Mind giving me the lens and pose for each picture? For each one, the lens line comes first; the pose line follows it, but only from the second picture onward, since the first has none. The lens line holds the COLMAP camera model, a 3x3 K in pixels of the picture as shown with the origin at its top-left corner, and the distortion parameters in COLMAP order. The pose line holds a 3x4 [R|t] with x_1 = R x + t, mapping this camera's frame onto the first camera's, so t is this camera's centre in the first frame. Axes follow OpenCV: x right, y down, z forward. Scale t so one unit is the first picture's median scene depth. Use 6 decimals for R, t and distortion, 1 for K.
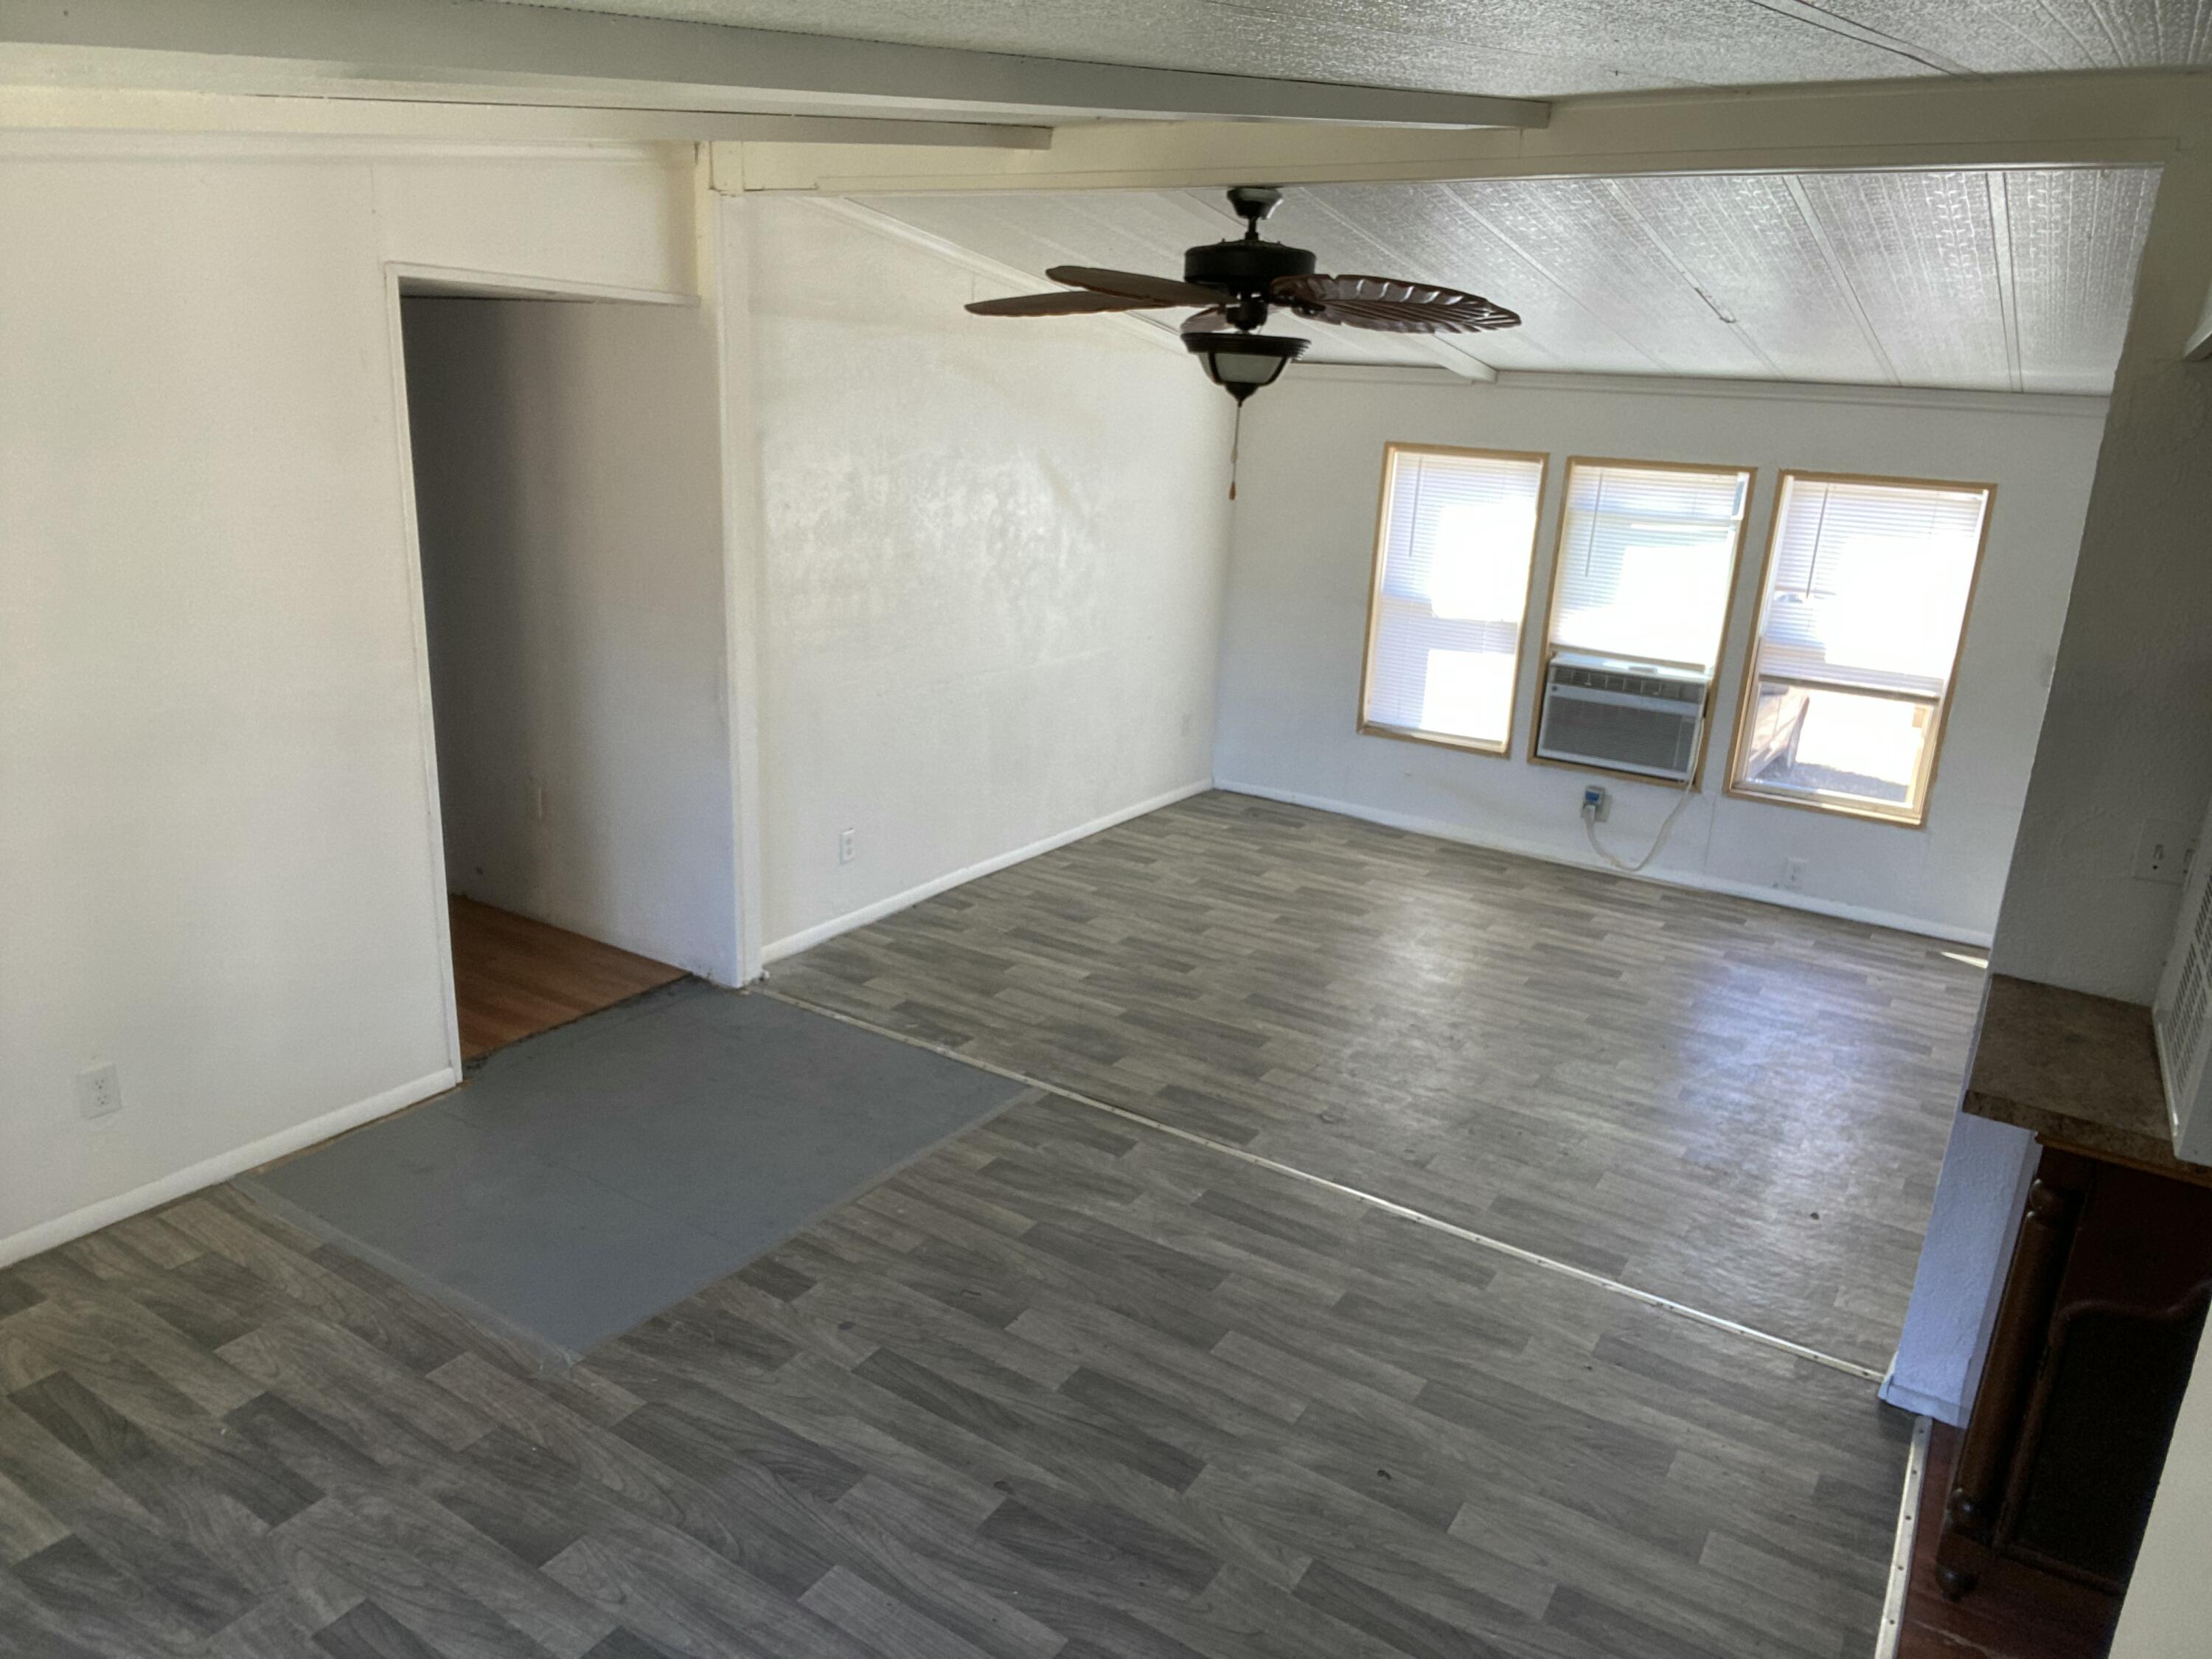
lens RADIAL K [[1499.0, 0, 1097.1], [0, 1499.0, 825.5], [0, 0, 1]] dist [0.070564, -0.056133]
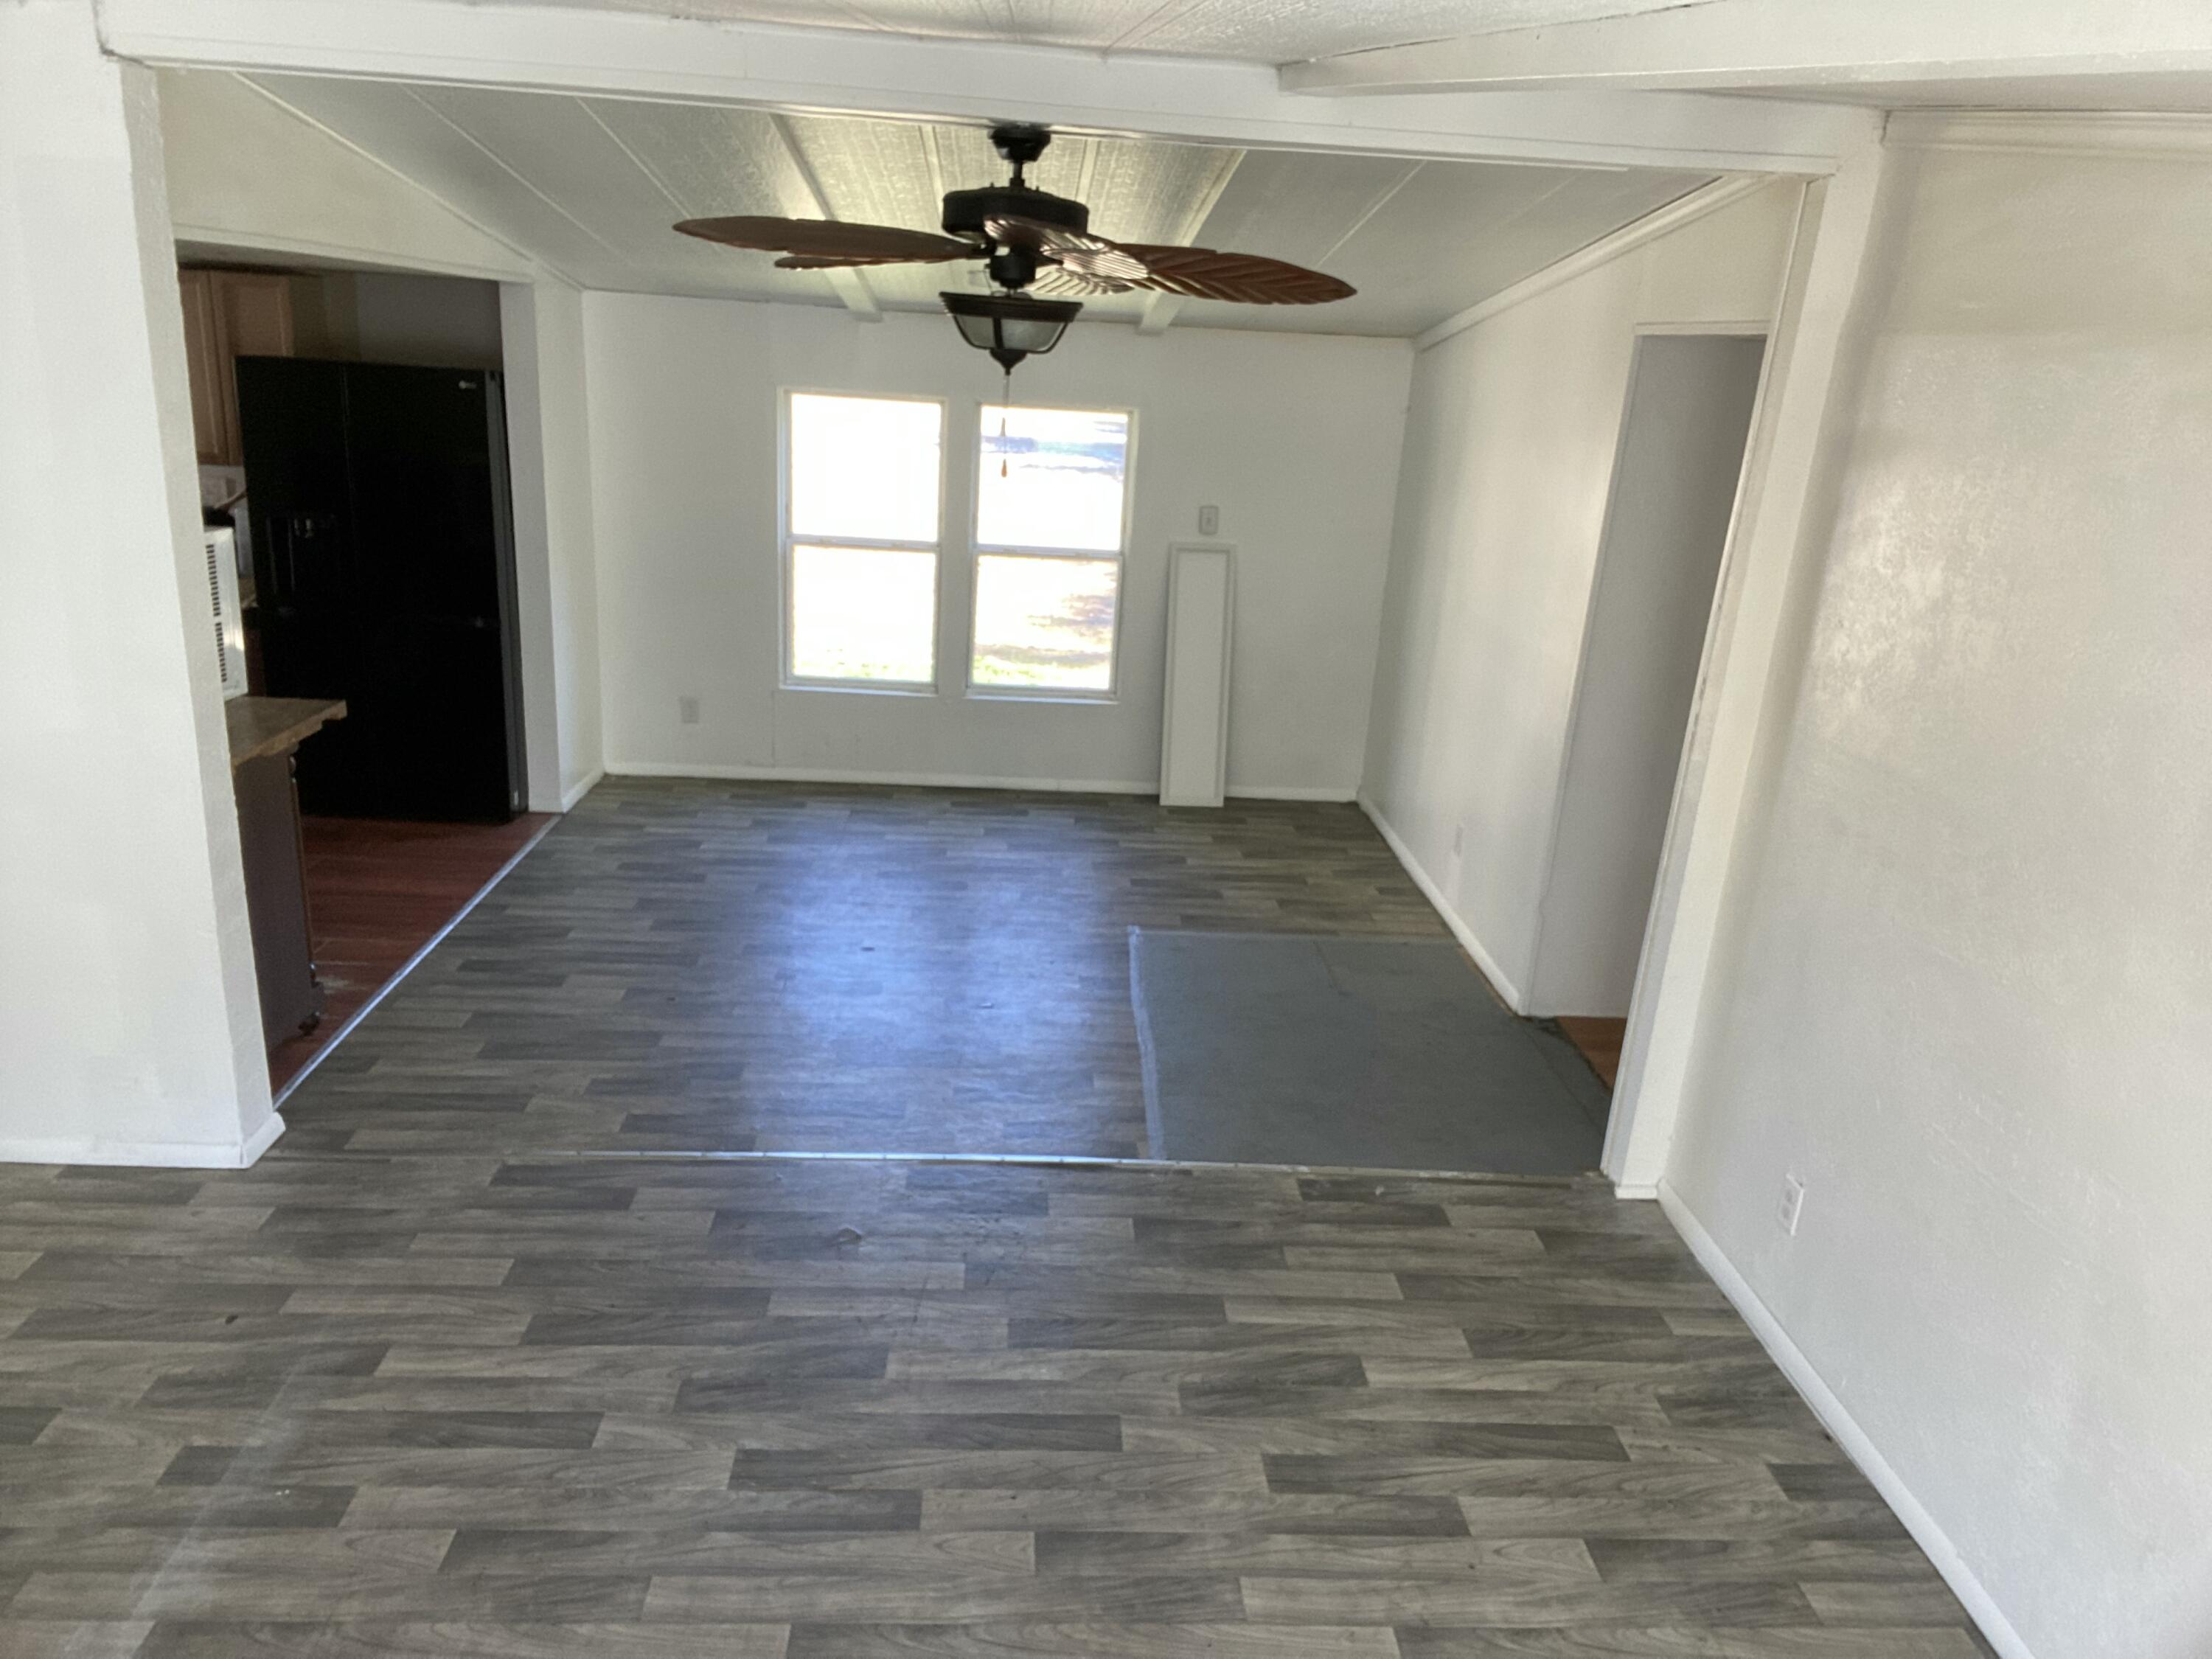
lens RADIAL K [[1499.0, 0, 1104.0], [0, 1499.0, 838.2], [0, 0, 1]] dist [0.070564, -0.056133]
pose [[-0.804751, 0.088893, -0.586918, 0.461828], [-0.262051, 0.833967, 0.485622, -0.385240], [0.532639, 0.544607, -0.647841, 1.360498]]
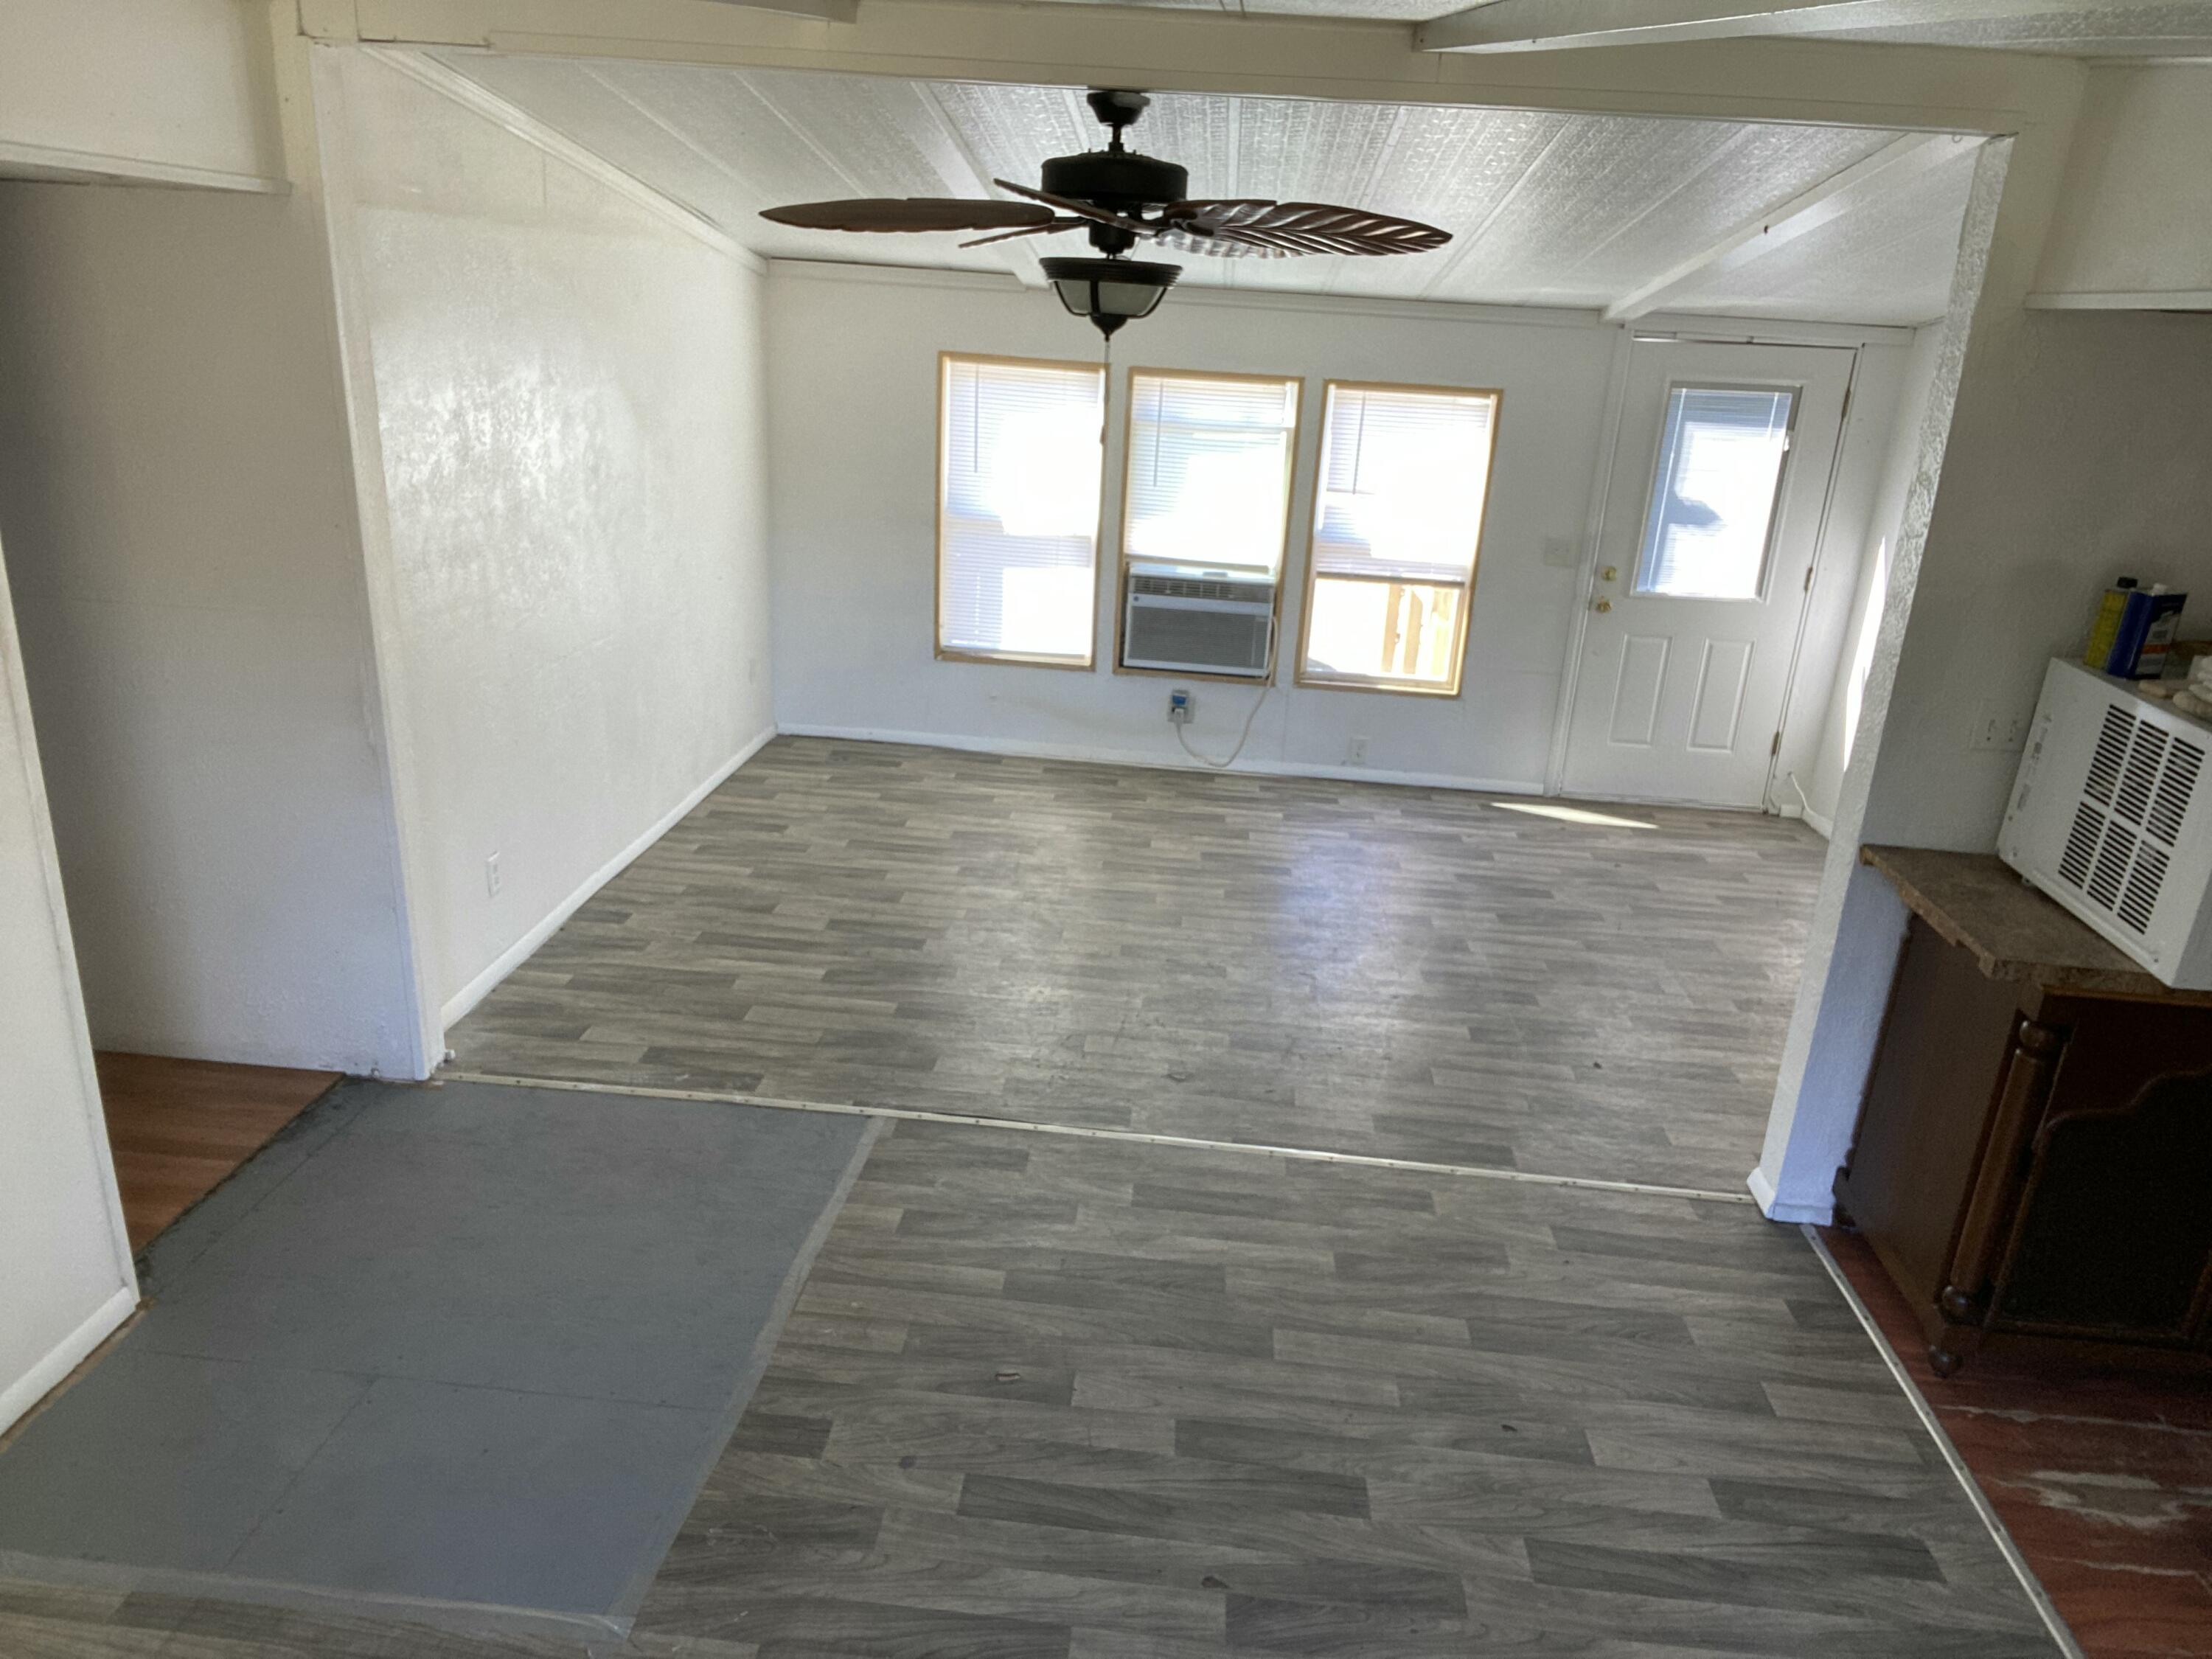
lens RADIAL K [[1499.0, 0, 1100.1], [0, 1499.0, 826.1], [0, 0, 1]] dist [0.070564, -0.056133]
pose [[0.885557, -0.152426, 0.438811, -0.268986], [0.120064, 0.987639, 0.100769, -0.064079], [-0.448747, -0.036551, 0.892911, 0.144115]]
